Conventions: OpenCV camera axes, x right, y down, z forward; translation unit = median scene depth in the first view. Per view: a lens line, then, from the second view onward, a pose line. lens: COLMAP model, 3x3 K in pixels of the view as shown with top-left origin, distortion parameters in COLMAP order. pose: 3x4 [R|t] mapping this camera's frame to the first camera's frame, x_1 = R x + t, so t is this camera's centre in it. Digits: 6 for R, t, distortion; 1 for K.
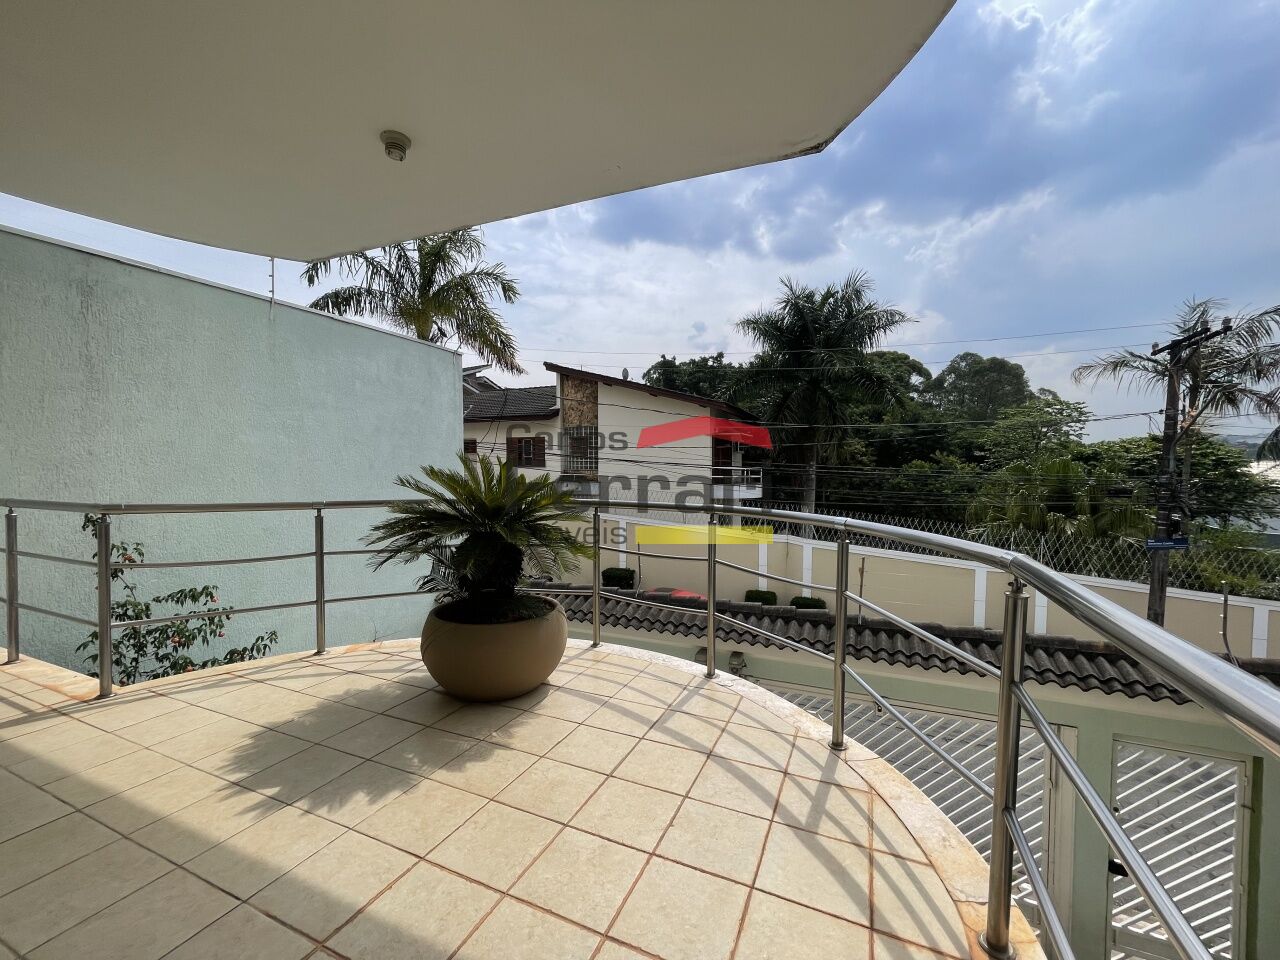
lens RADIAL K [[519.4, 0, 648.0], [0, 519.4, 489.1], [0, 0, 1]] dist [-0.001884, -0.000617]
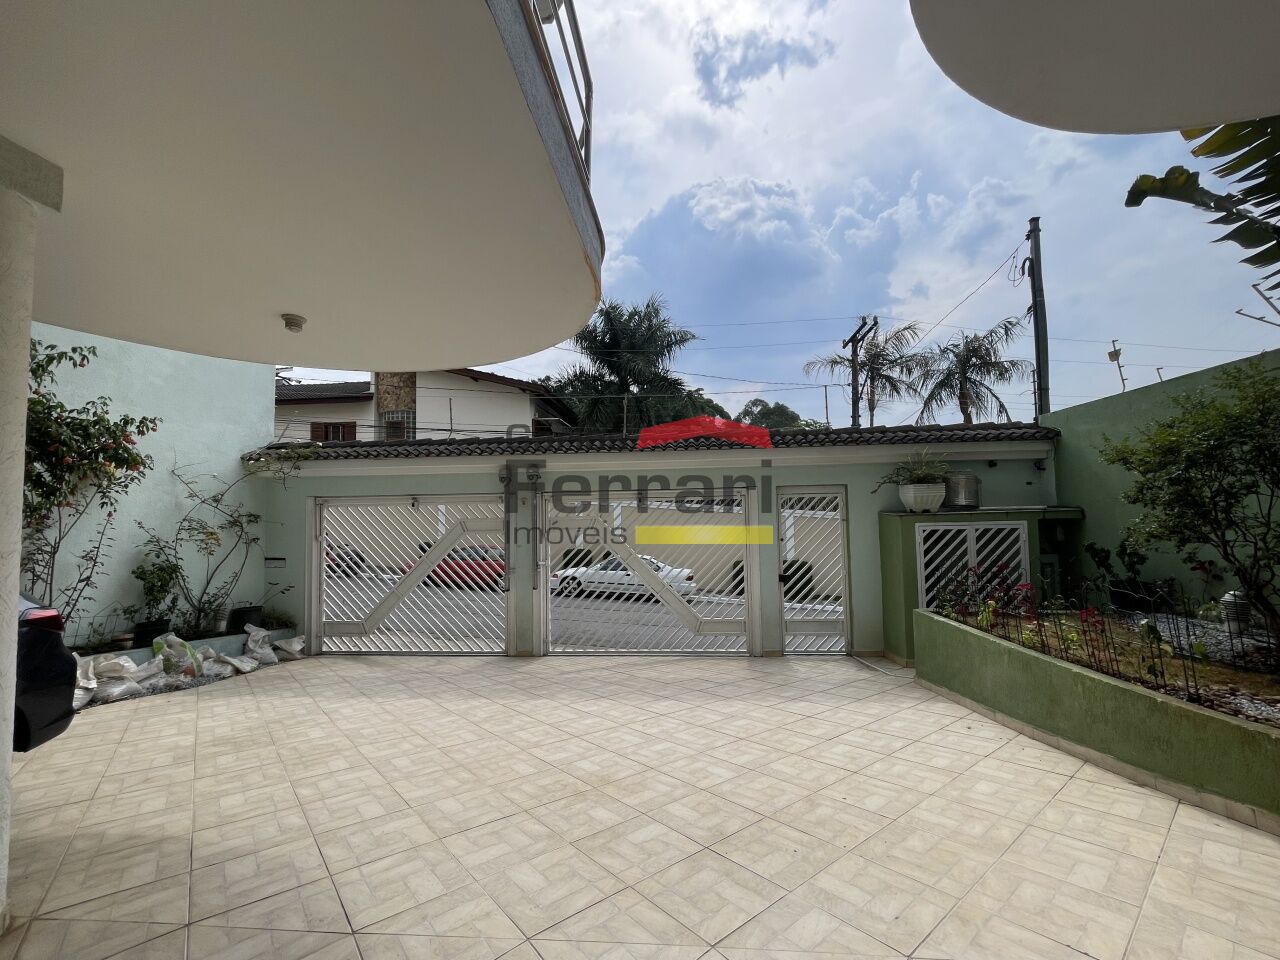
lens RADIAL K [[519.4, 0, 648.0], [0, 519.4, 489.1], [0, 0, 1]] dist [-0.001884, -0.000617]
pose [[0.948710, -0.007072, 0.316067, 0.009529], [0.037391, 0.995243, -0.089963, 0.125181], [-0.313928, 0.097167, 0.944462, -0.068169]]
